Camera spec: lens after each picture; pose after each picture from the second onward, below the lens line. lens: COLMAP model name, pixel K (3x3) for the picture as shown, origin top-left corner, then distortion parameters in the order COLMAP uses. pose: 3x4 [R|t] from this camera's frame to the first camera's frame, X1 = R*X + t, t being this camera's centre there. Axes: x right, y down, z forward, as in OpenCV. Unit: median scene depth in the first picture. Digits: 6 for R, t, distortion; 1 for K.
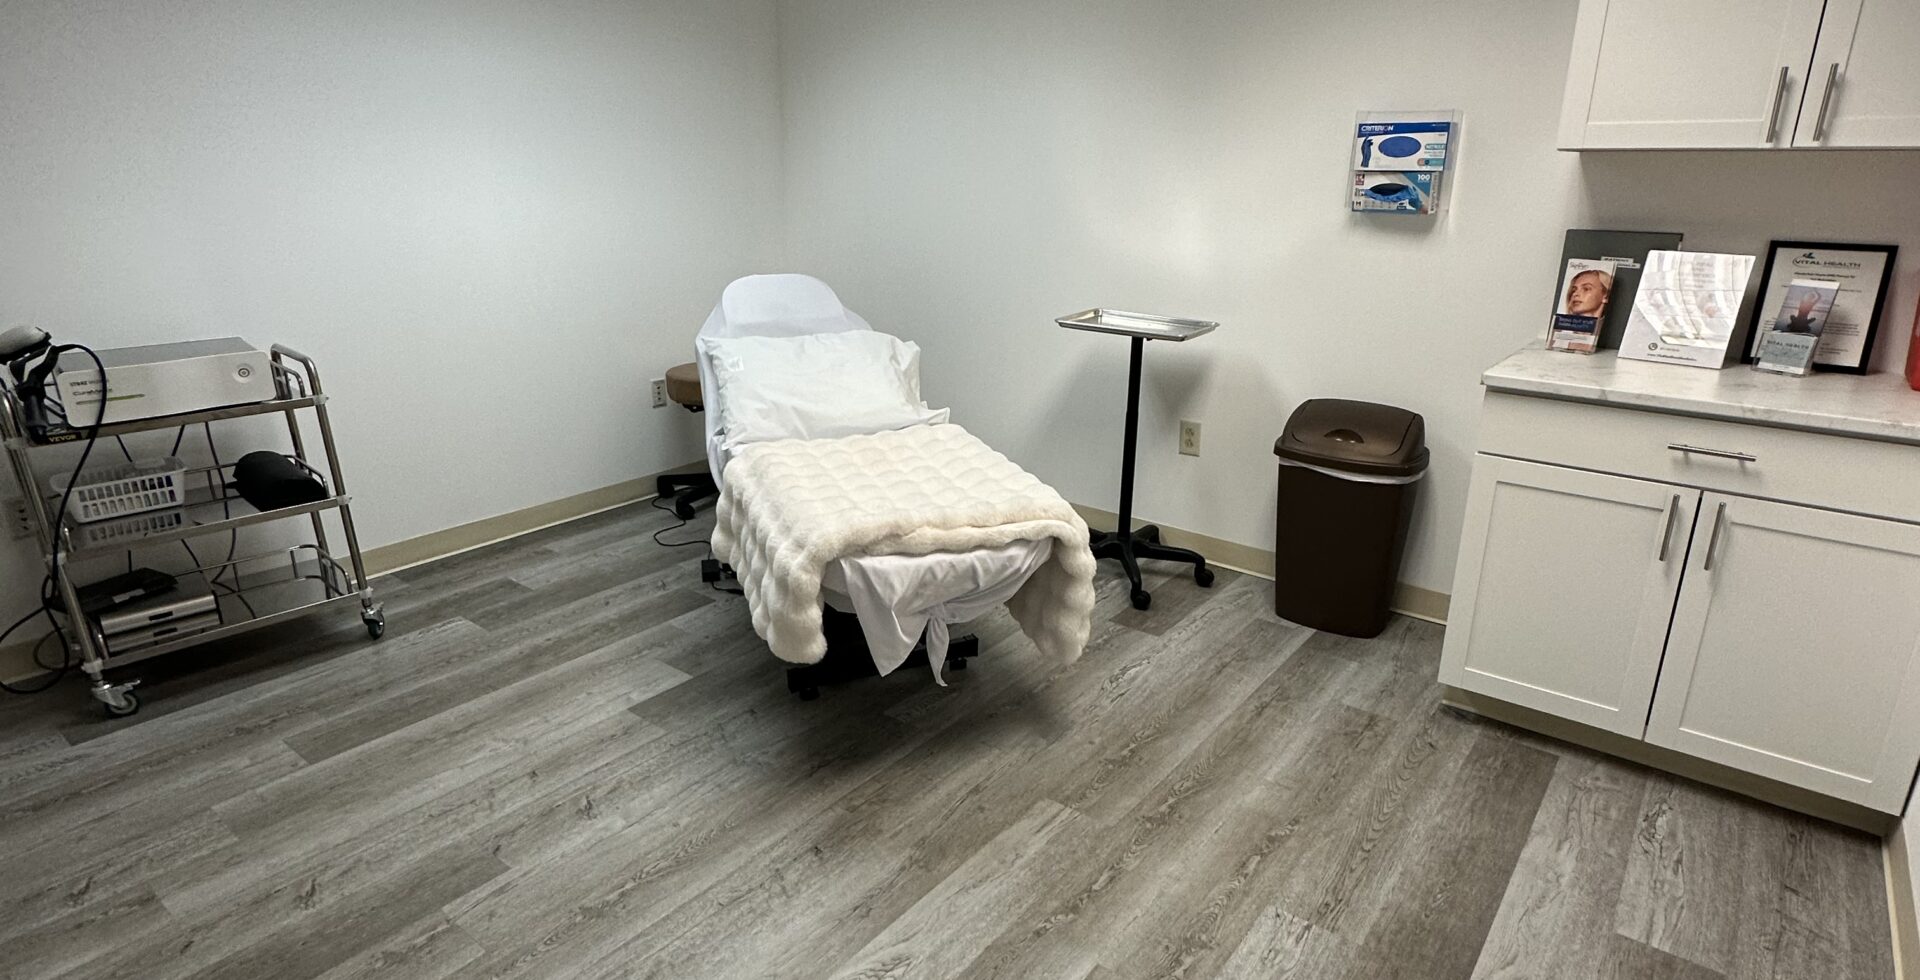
lens RADIAL K [[1019.4, 0, 960.0], [0, 1019.4, 490.0], [0, 0, 1]] dist [-0.000448, 0.000457]
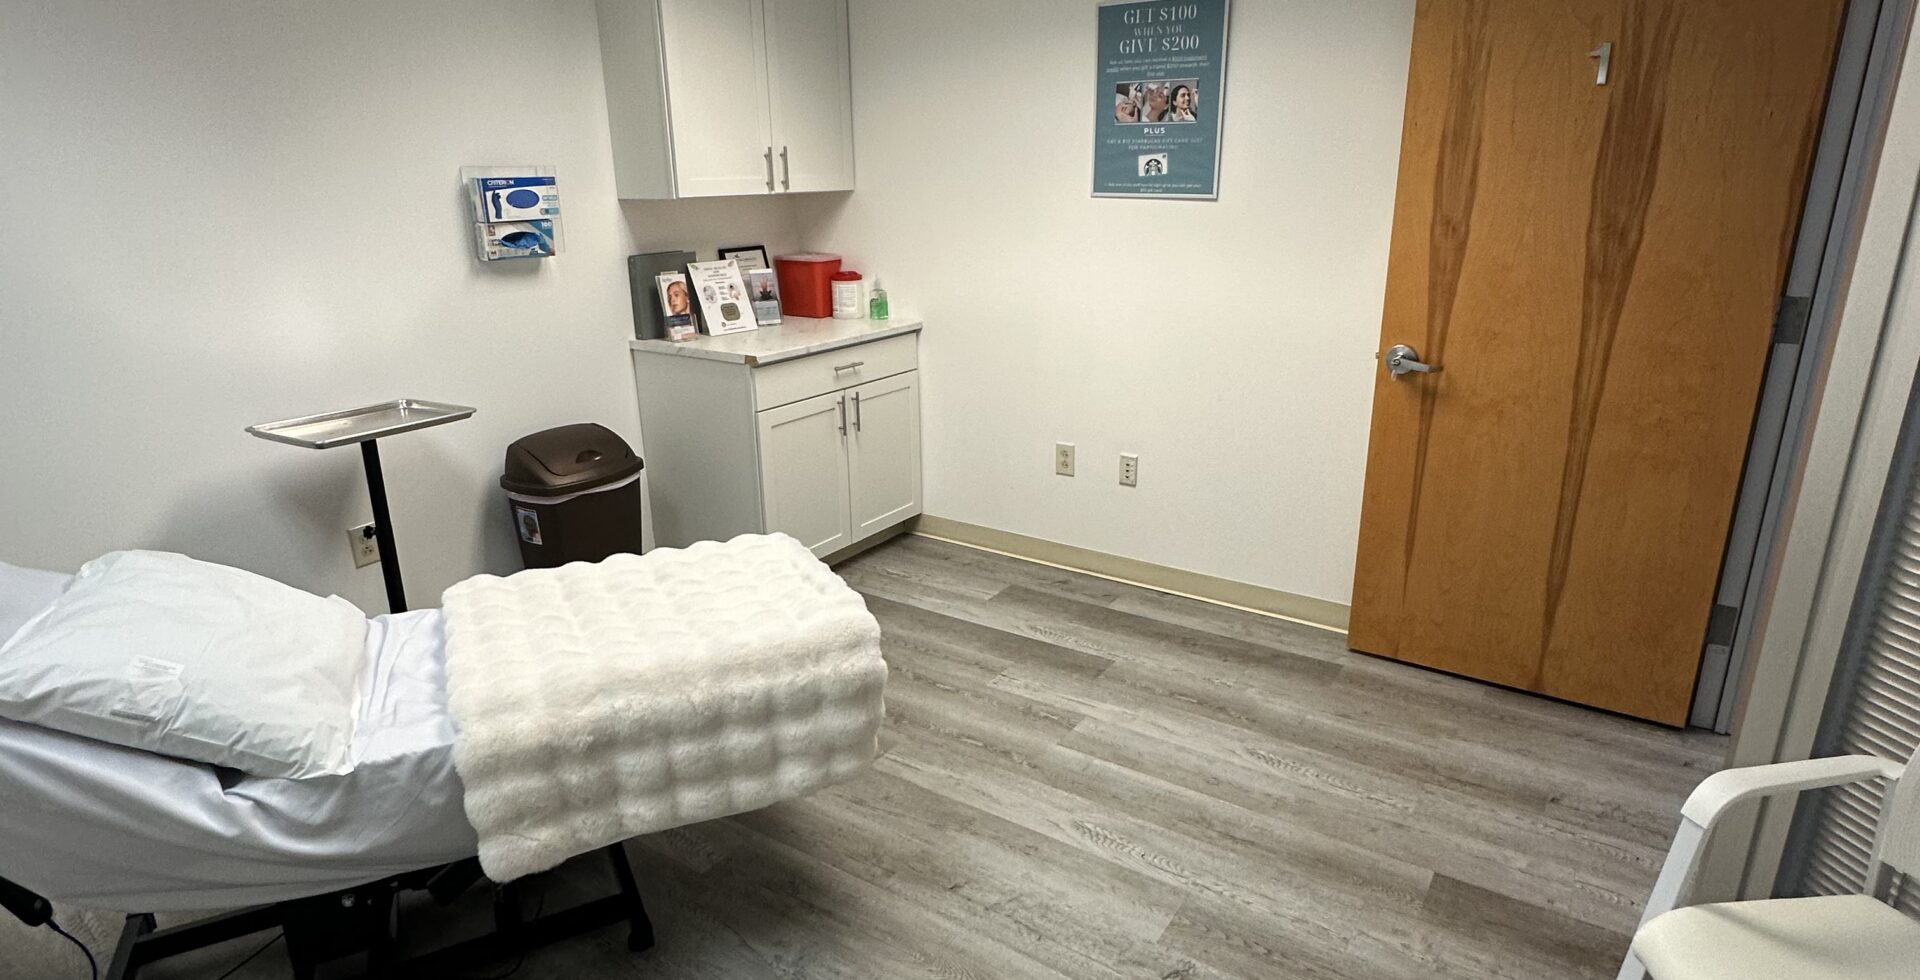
lens RADIAL K [[1019.4, 0, 960.0], [0, 1019.4, 490.0], [0, 0, 1]] dist [-0.000448, 0.000457]
pose [[-0.073728, -0.306316, 0.949071, -0.759848], [0.319725, 0.894167, 0.313433, -0.252600], [-0.944637, 0.326551, 0.032012, 0.627955]]
